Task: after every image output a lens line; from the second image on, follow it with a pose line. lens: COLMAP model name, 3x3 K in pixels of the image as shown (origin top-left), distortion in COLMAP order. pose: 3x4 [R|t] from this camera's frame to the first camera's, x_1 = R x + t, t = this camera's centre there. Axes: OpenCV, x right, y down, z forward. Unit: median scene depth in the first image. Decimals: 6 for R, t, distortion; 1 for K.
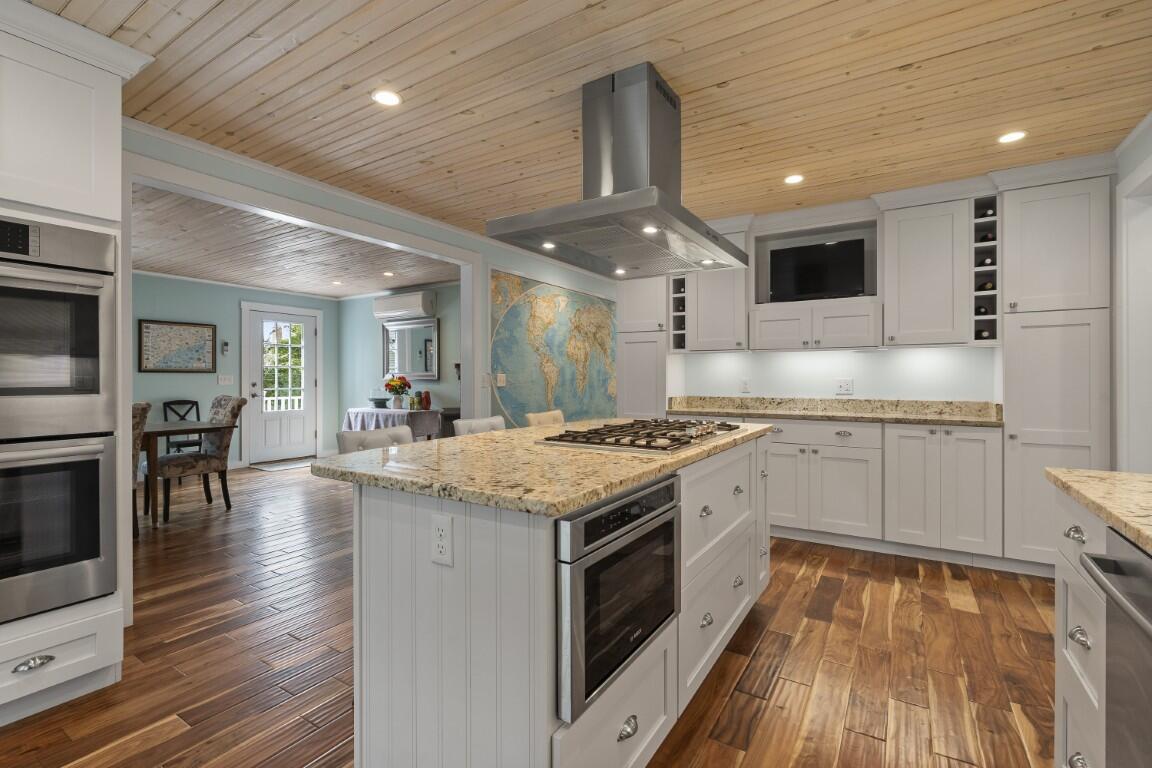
lens RADIAL K [[523.5, 0, 571.6], [0, 523.5, 383.2], [0, 0, 1]] dist [-0.003379, 0.000948]
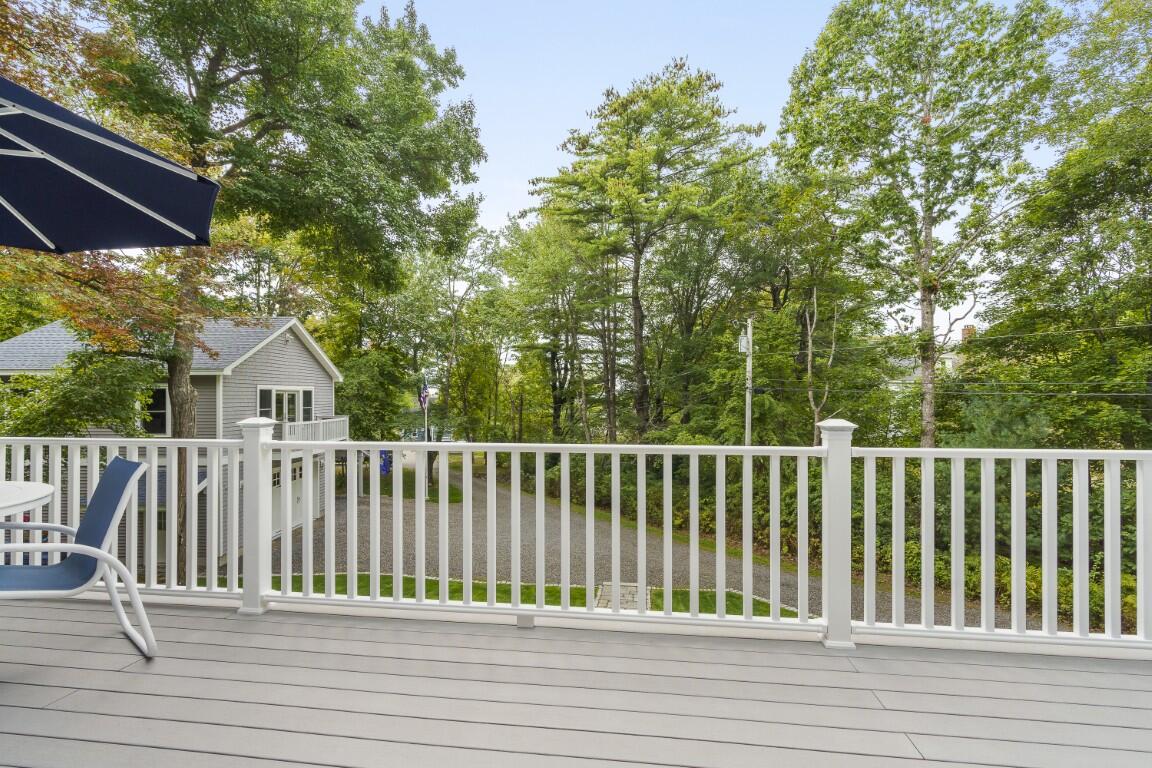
lens RADIAL K [[556.6, 0, 574.7], [0, 556.6, 395.3], [0, 0, 1]] dist [-0.008437, 0.001566]
pose [[0.423050, 0.000604, -0.906106, -0.714277], [-0.007232, 0.999970, -0.002711, 0.006124], [0.906078, 0.007700, 0.423041, 1.366720]]
